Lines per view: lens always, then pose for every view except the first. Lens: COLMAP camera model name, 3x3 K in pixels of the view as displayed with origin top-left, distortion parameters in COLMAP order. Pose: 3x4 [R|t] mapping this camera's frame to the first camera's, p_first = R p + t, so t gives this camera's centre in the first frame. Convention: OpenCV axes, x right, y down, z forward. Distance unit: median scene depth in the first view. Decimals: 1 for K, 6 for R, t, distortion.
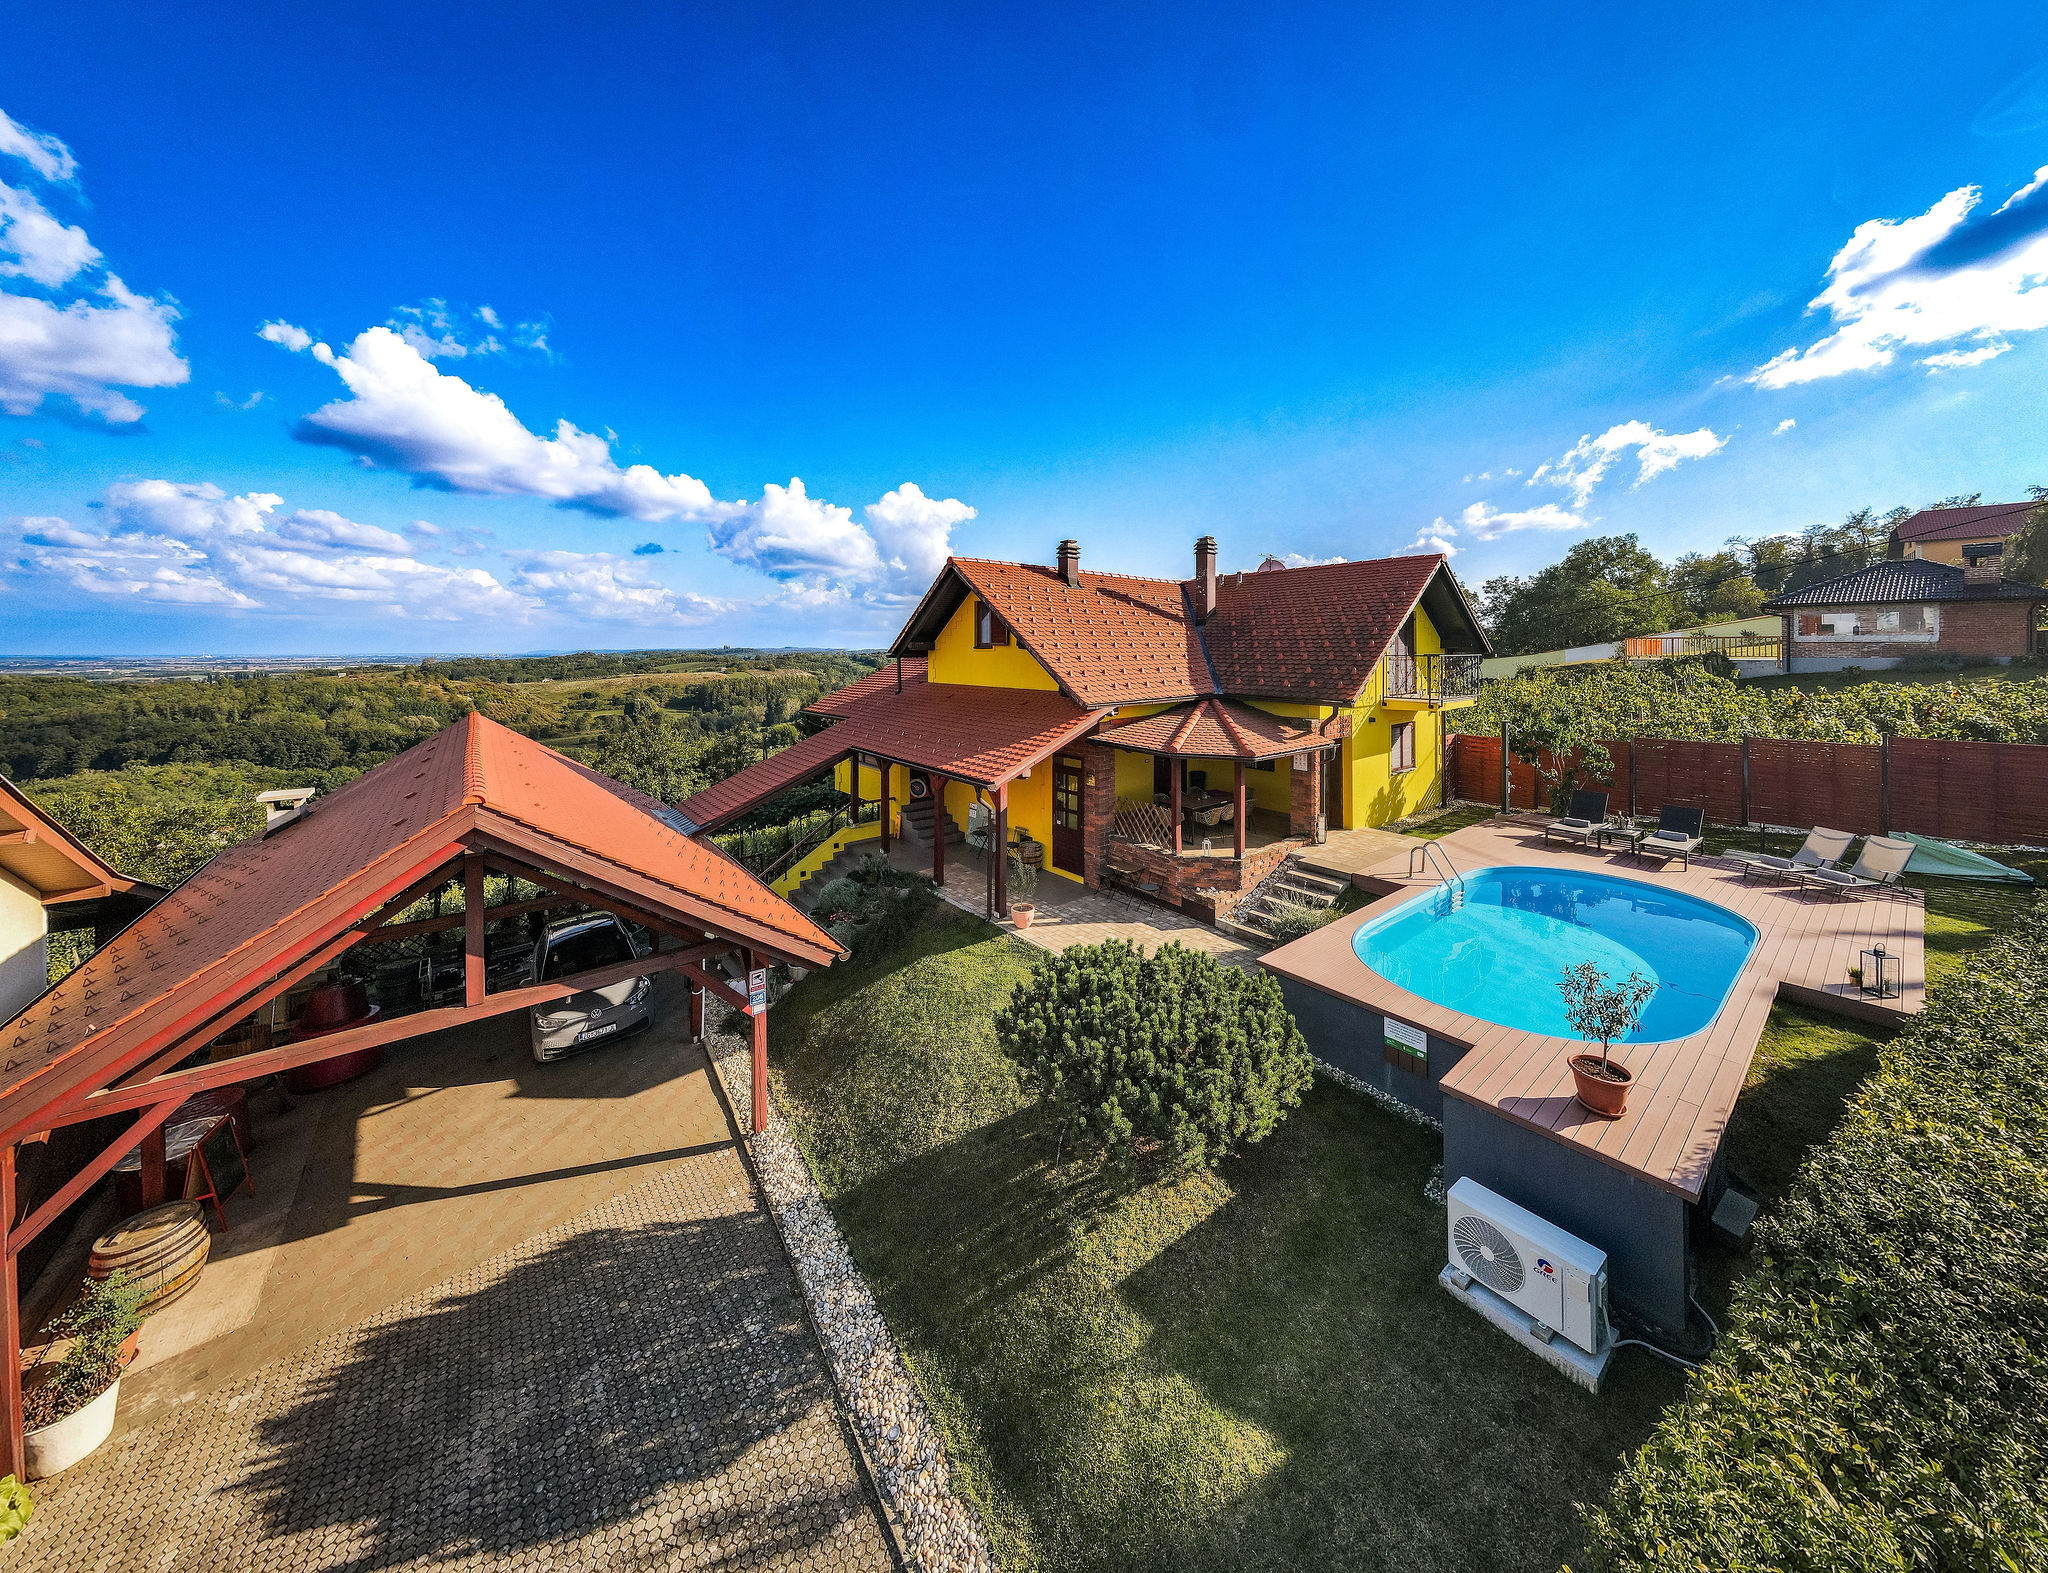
lens RADIAL K [[696.6, 0, 1025.6], [0, 696.6, 651.4], [0, 0, 1]] dist [0.005328, -0.000095]
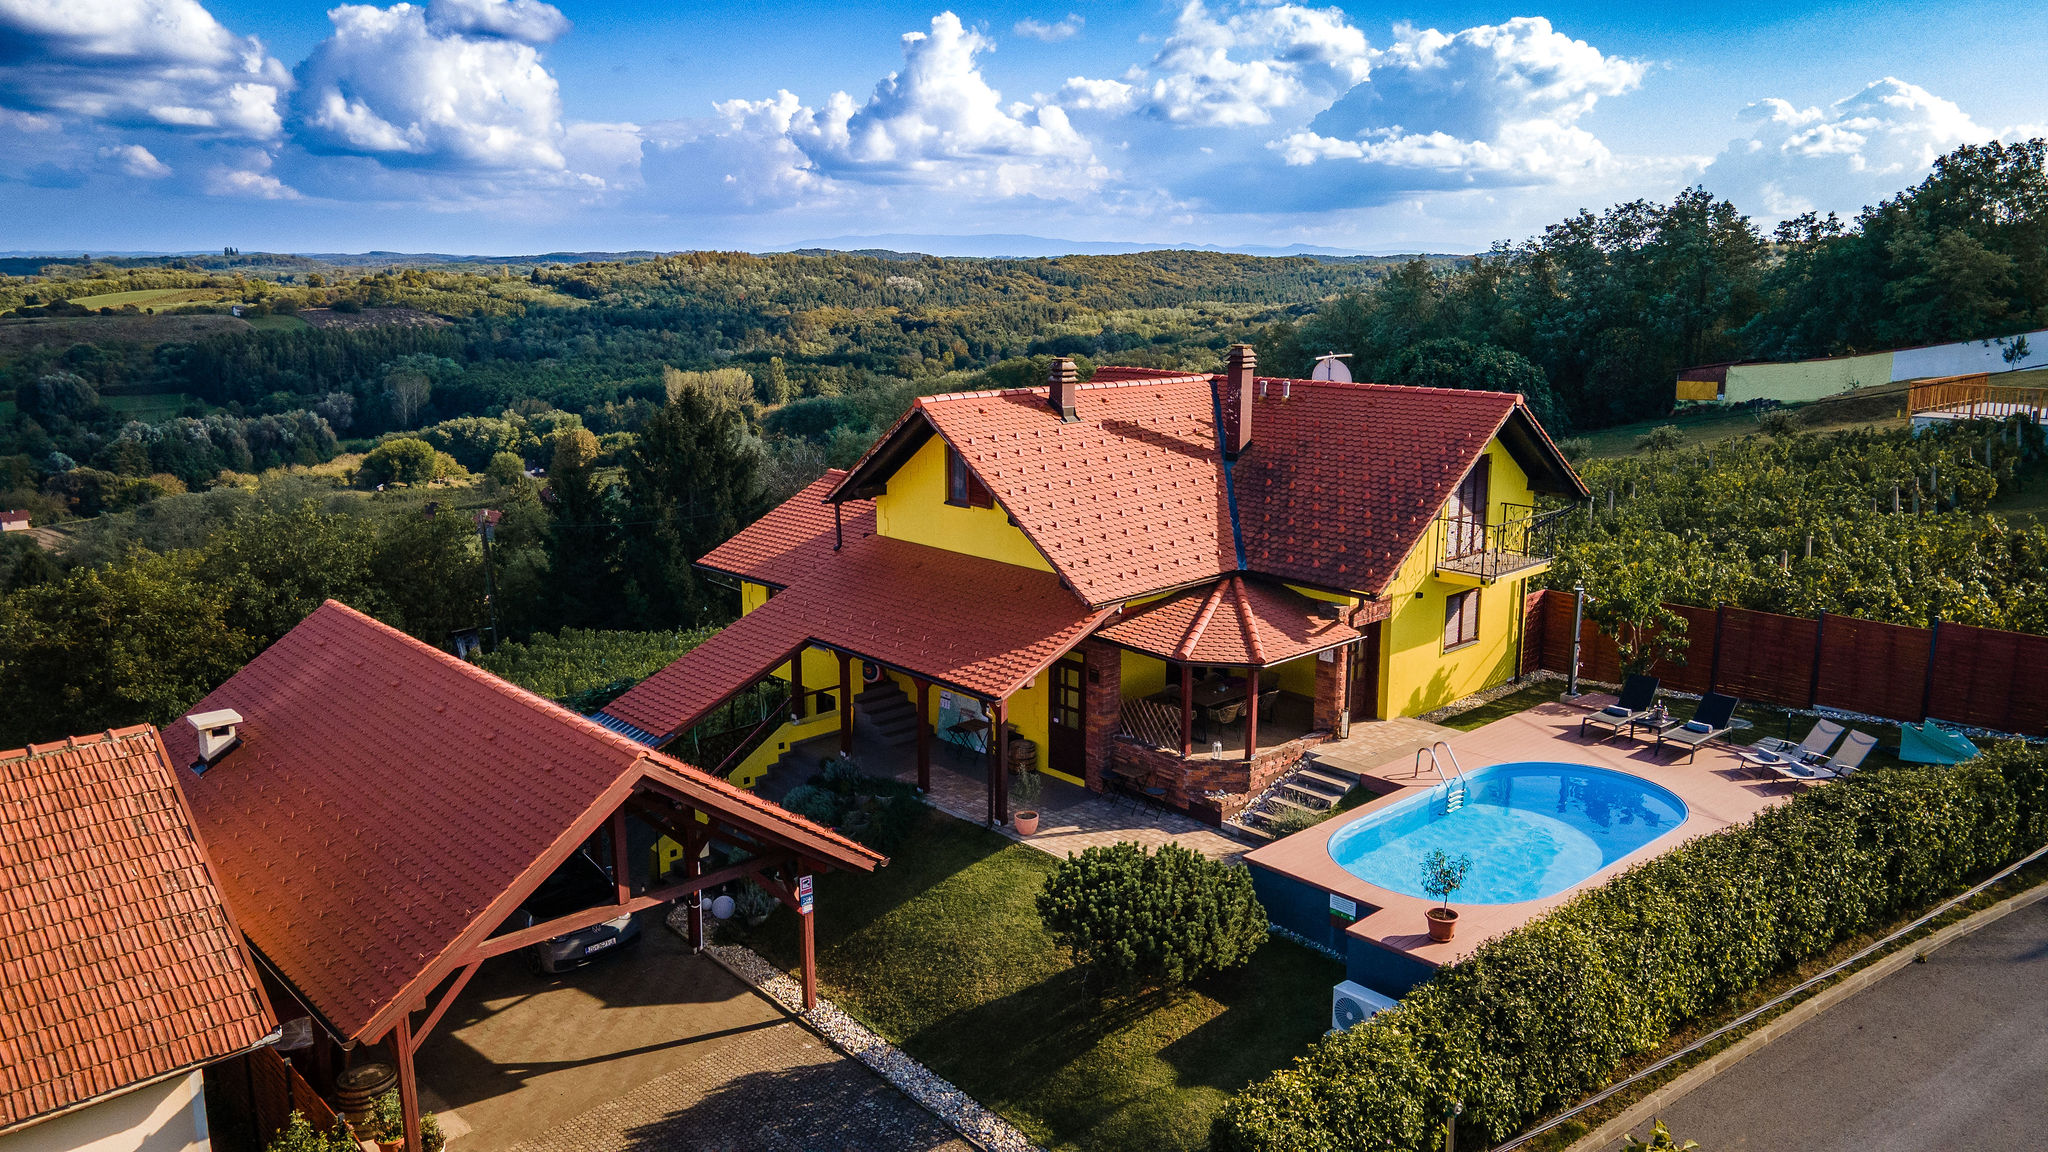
lens RADIAL K [[1487.6, 0, 1024.0], [0, 1487.6, 576.0], [0, 0, 1]] dist [0.042795, 0.004251]
pose [[0.997334, -0.014038, 0.071611, -0.140935], [-0.001084, 0.978366, 0.206880, -0.361736], [-0.072966, -0.206407, 0.975742, -0.891829]]
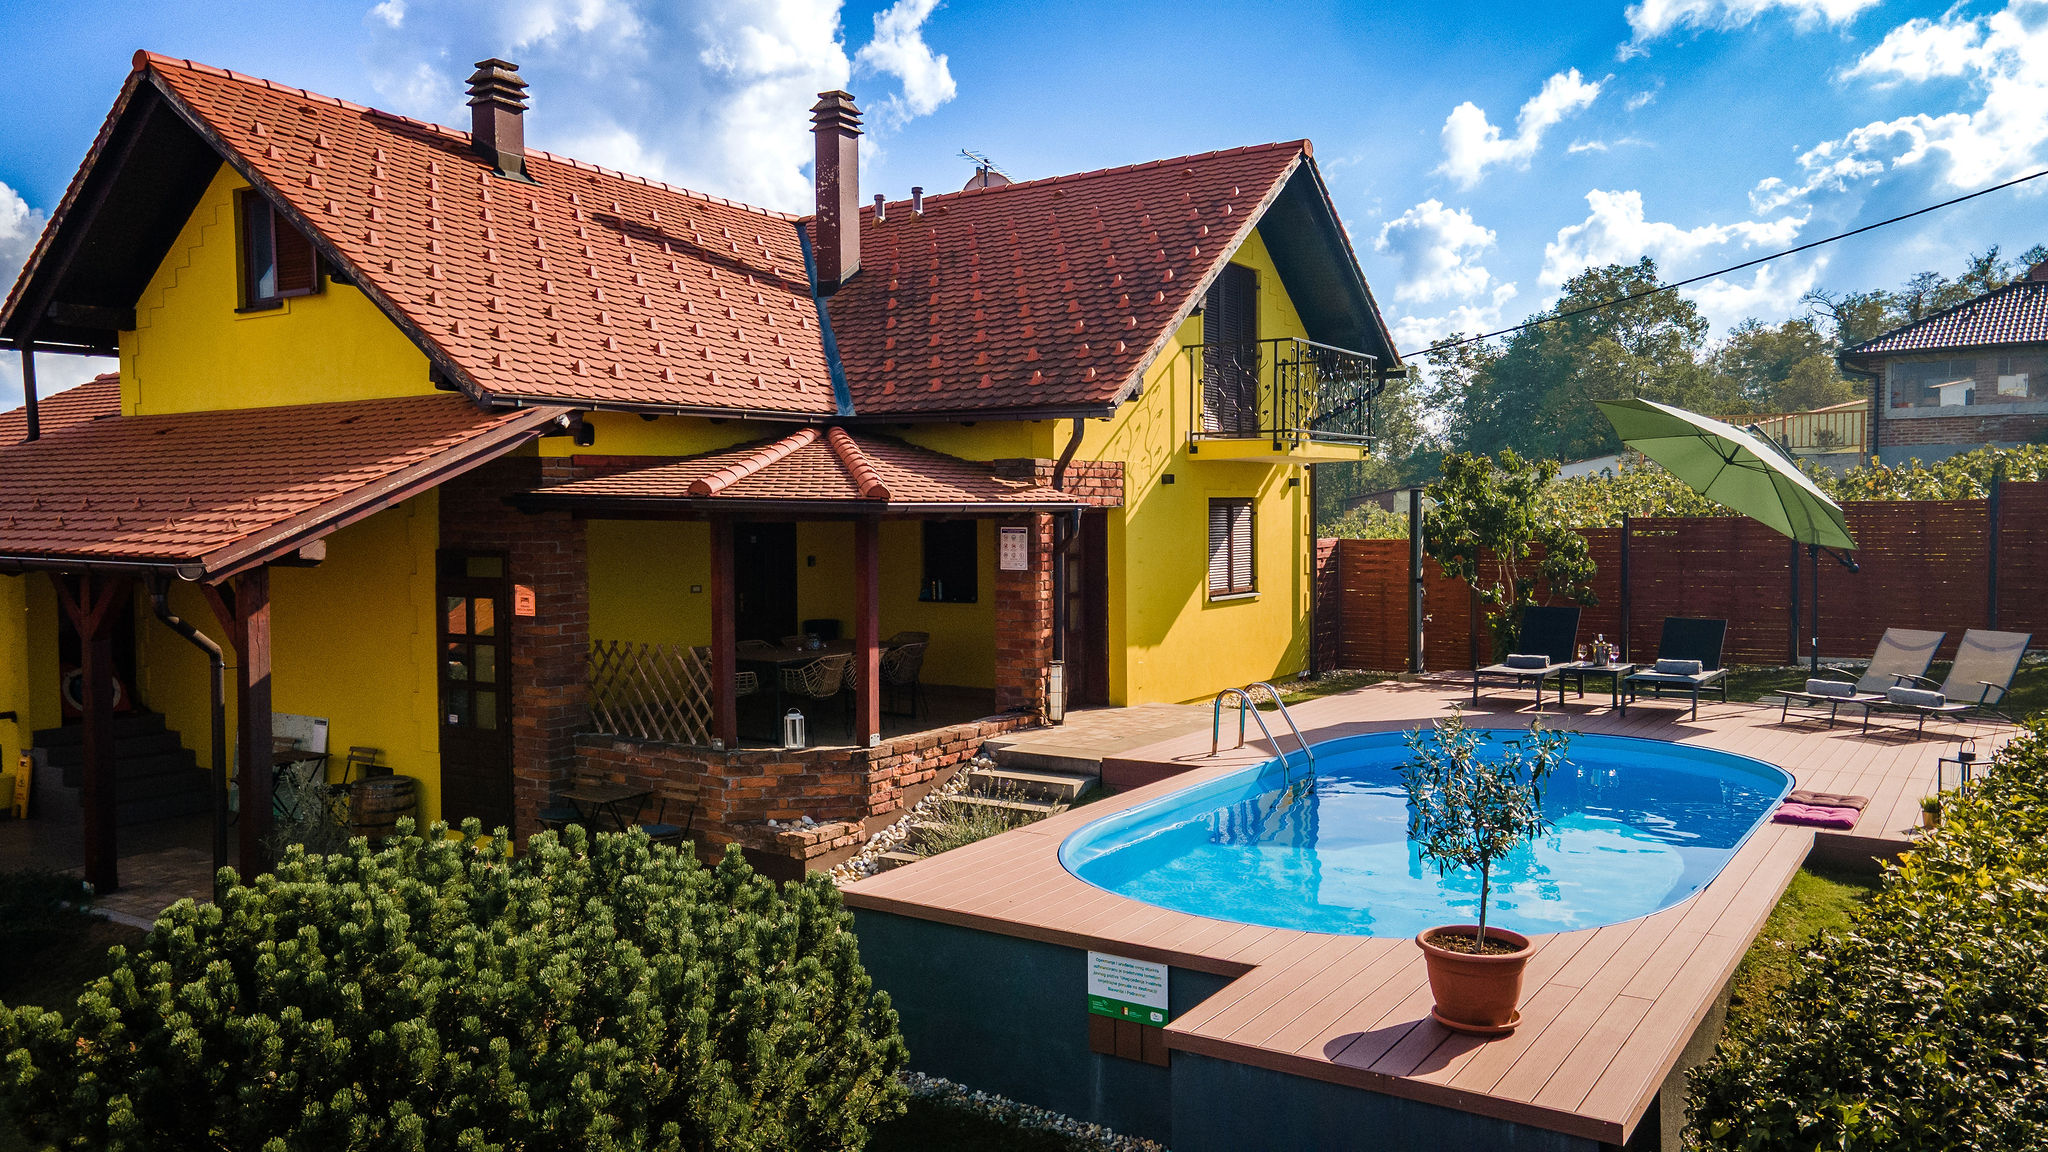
lens RADIAL K [[1487.6, 0, 1024.0], [0, 1487.6, 576.0], [0, 0, 1]] dist [0.042795, 0.004251]
pose [[0.952621, -0.017408, 0.303660, 0.114007], [0.005247, 0.999153, 0.040817, 0.145405], [-0.304113, -0.037290, 0.951906, 0.078180]]
